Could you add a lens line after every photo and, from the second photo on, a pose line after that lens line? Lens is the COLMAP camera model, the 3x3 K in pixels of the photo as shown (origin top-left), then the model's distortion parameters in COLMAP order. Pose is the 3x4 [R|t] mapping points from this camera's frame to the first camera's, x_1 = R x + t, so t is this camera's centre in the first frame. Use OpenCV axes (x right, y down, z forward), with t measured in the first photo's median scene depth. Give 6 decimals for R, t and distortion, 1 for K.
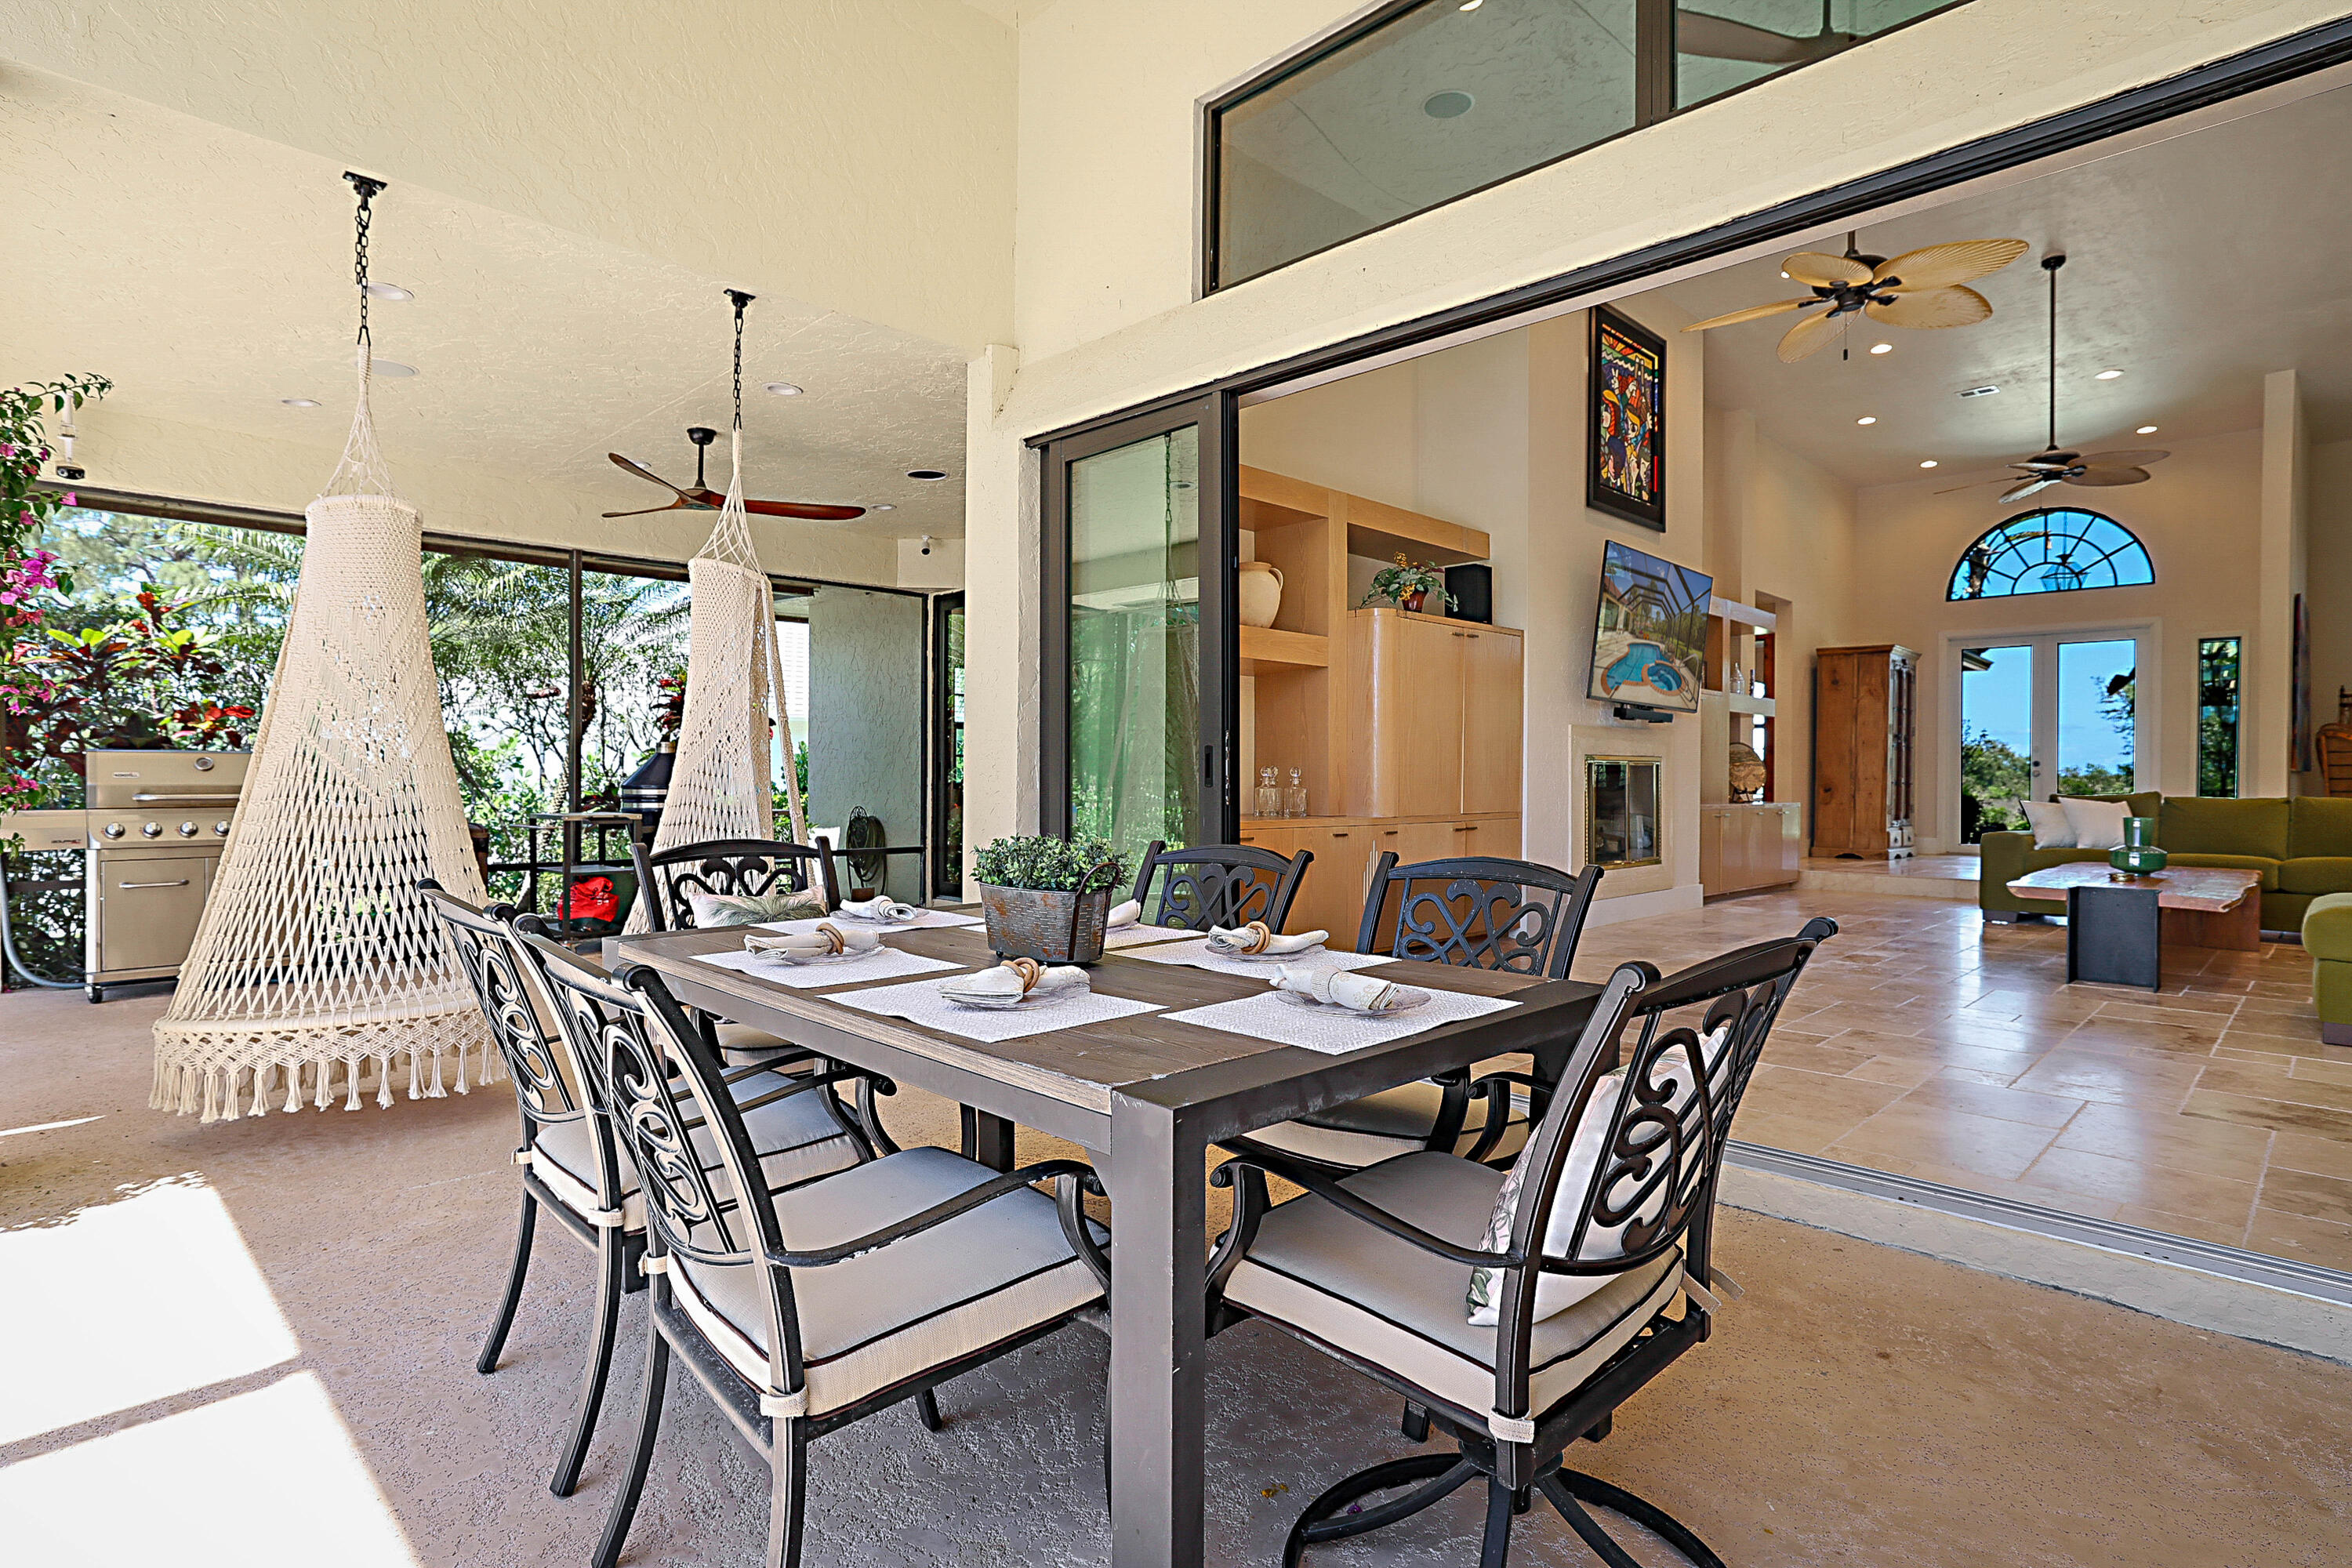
lens RADIAL K [[1203.6, 0, 1181.7], [0, 1203.6, 795.8], [0, 0, 1]] dist [-0.002265, -0.000041]
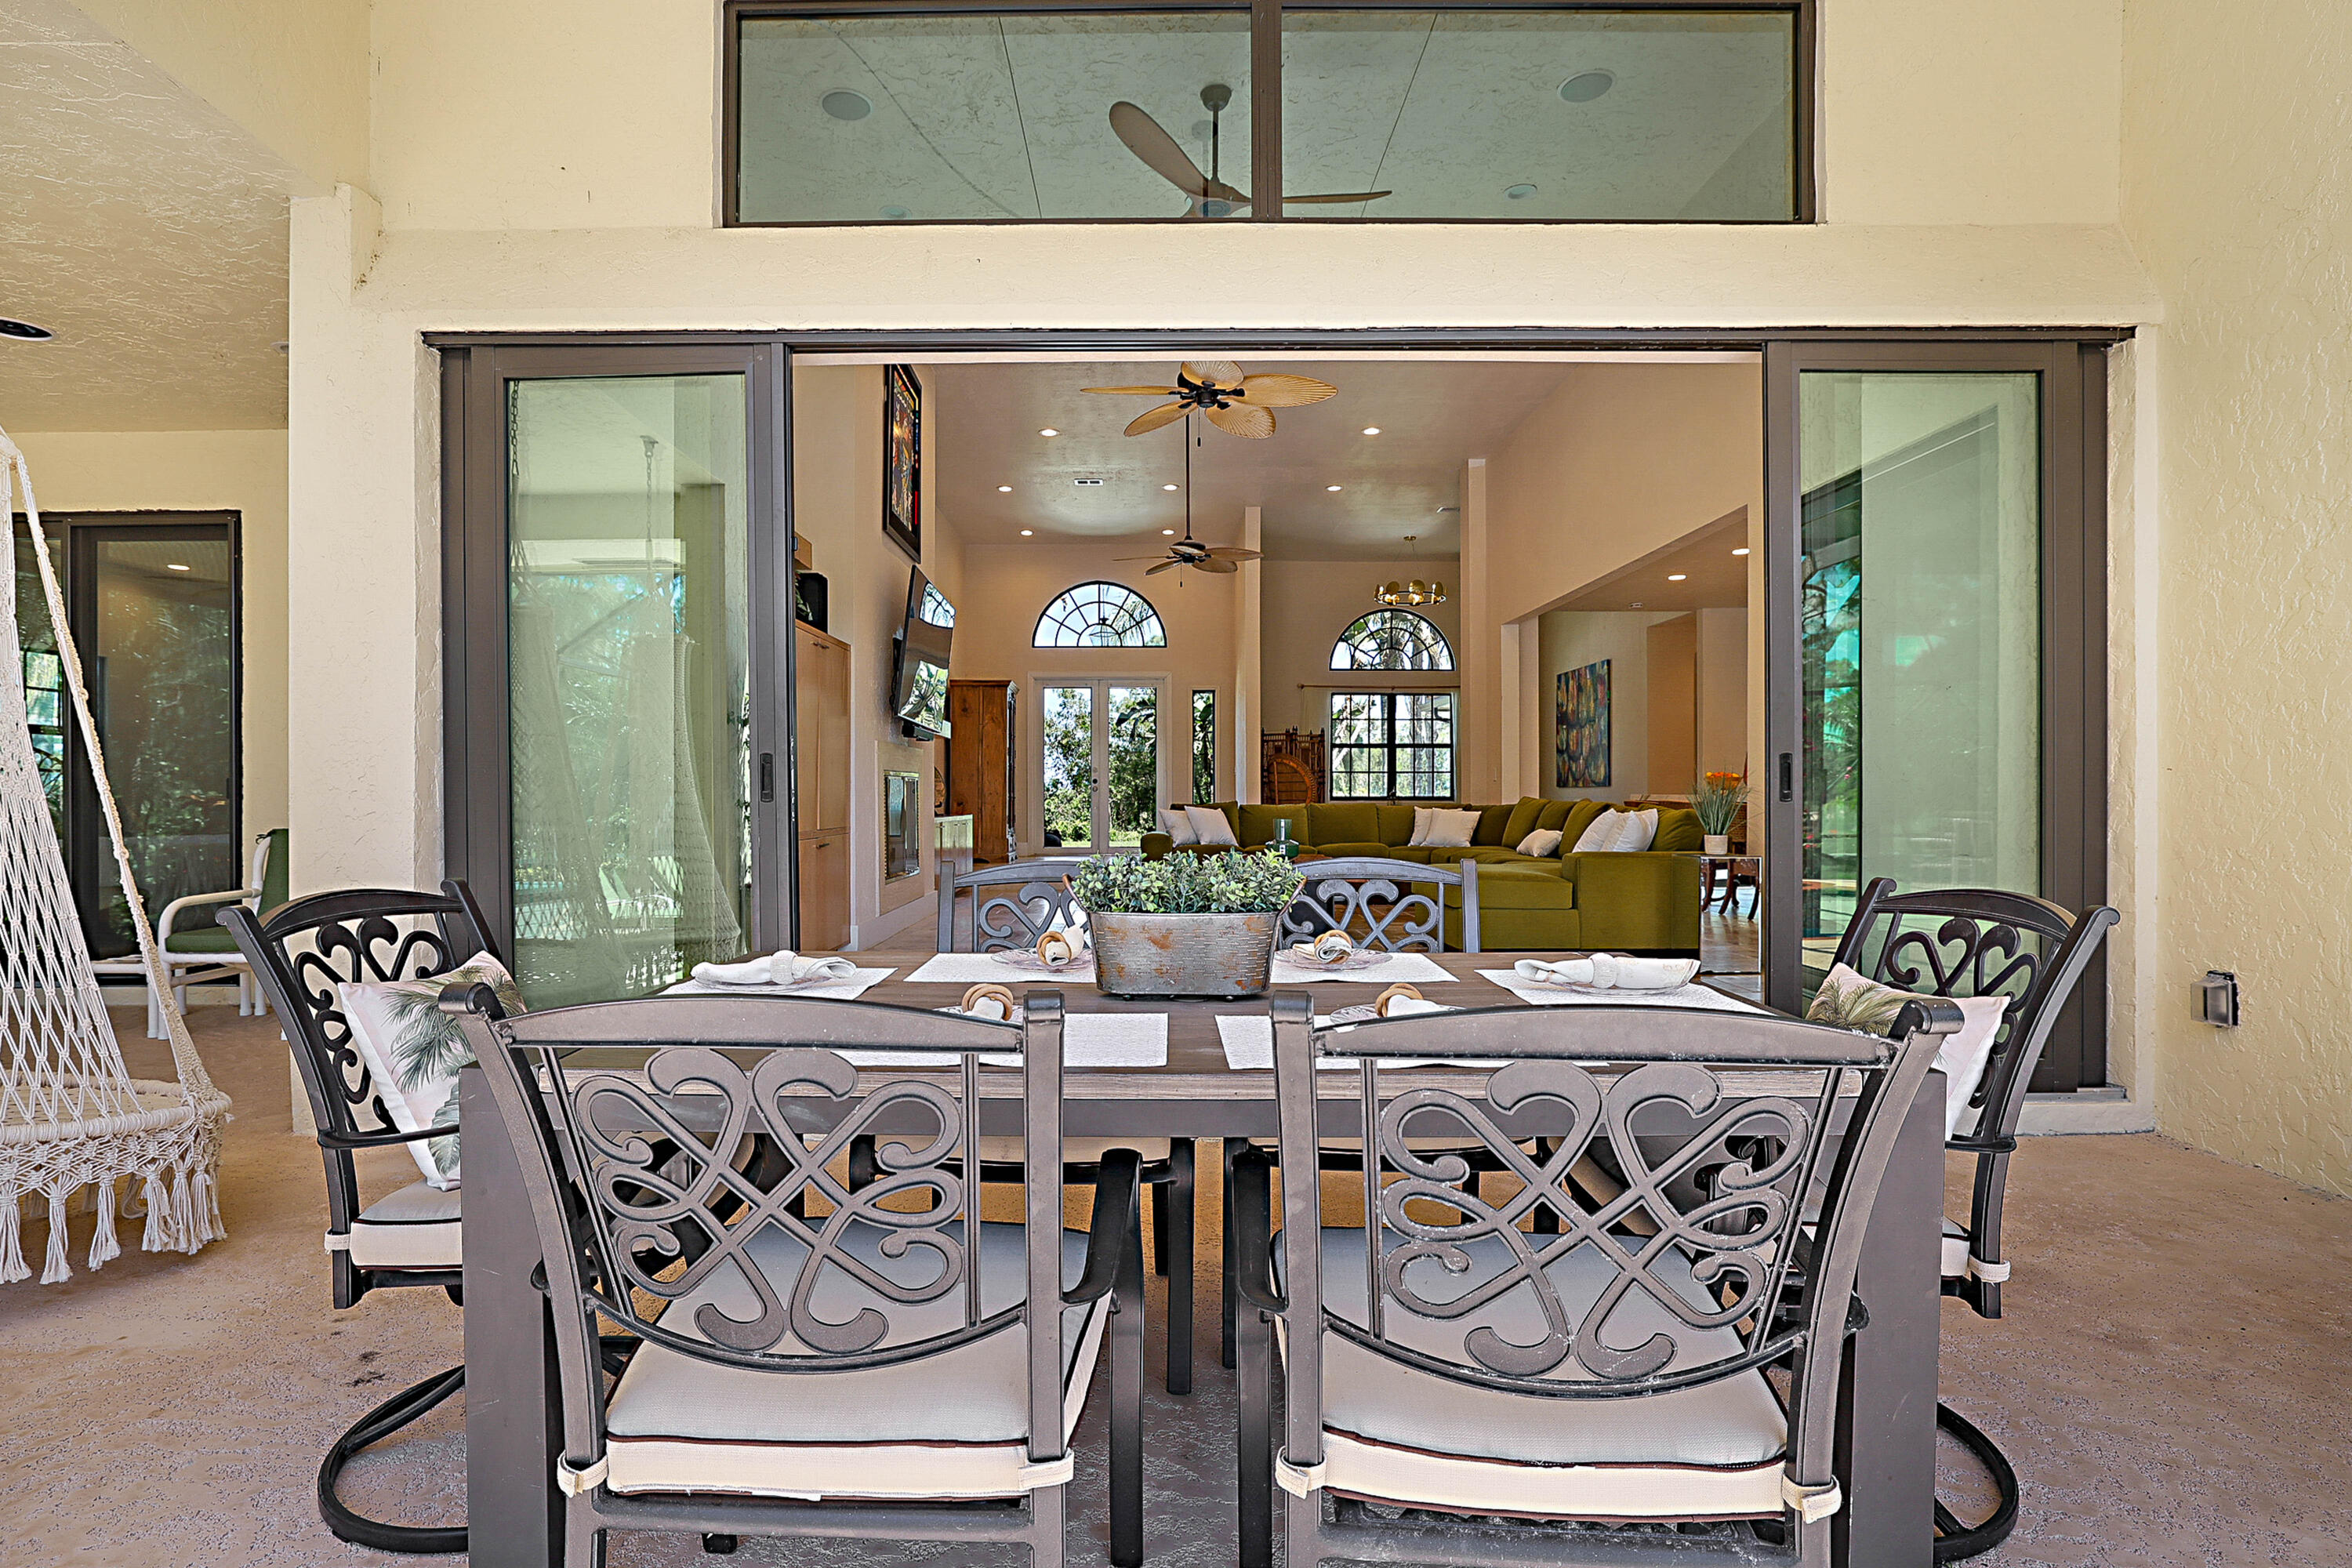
lens RADIAL K [[1192.9, 0, 1159.0], [0, 1192.9, 775.4], [0, 0, 1]] dist [0.001374, 0.002973]
pose [[0.698909, -0.001513, 0.715209, -0.337679], [0.027829, 0.999298, -0.025080, 0.002921], [-0.714669, 0.037433, 0.698460, 0.185814]]
